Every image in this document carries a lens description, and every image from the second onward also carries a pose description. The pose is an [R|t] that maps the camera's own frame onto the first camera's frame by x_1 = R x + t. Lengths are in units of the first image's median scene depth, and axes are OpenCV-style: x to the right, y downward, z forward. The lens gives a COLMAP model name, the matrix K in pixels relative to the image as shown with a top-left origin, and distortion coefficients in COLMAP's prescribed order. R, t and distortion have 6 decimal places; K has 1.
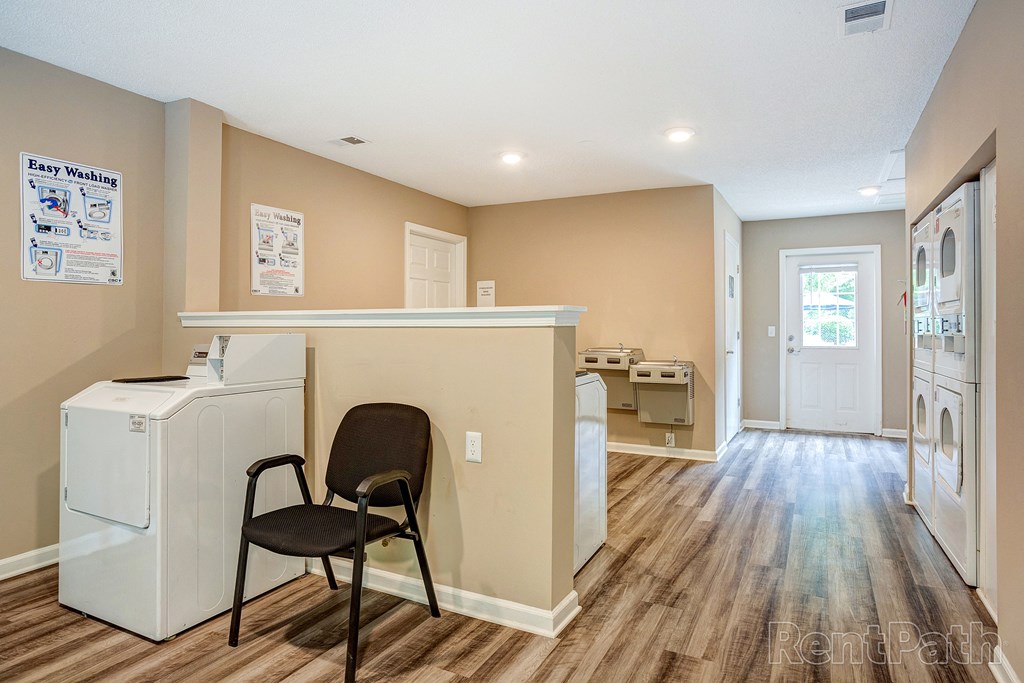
lens RADIAL K [[589.9, 0, 511.5], [0, 589.9, 332.0], [0, 0, 1]] dist [-0.001957, -0.000248]
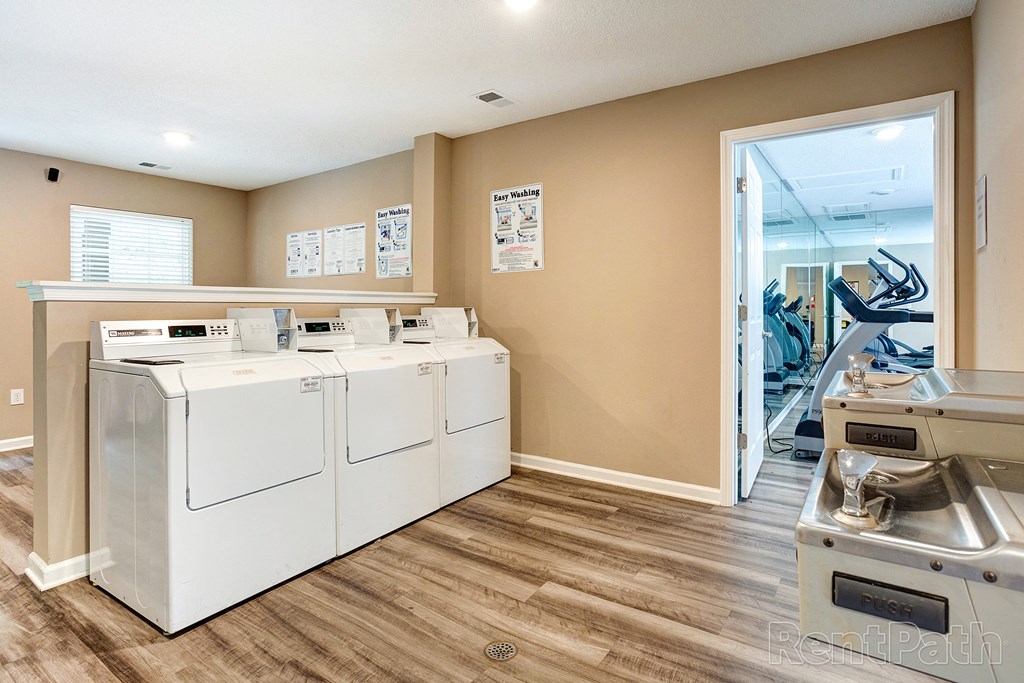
lens RADIAL K [[530.7, 0, 510.3], [0, 530.7, 302.7], [0, 0, 1]] dist [-0.000568, 0.000653]
pose [[-0.127969, 0.003142, -0.991773, 0.547546], [0.007058, 0.999973, 0.002257, -0.009664], [0.991753, -0.006711, -0.127988, 1.150841]]
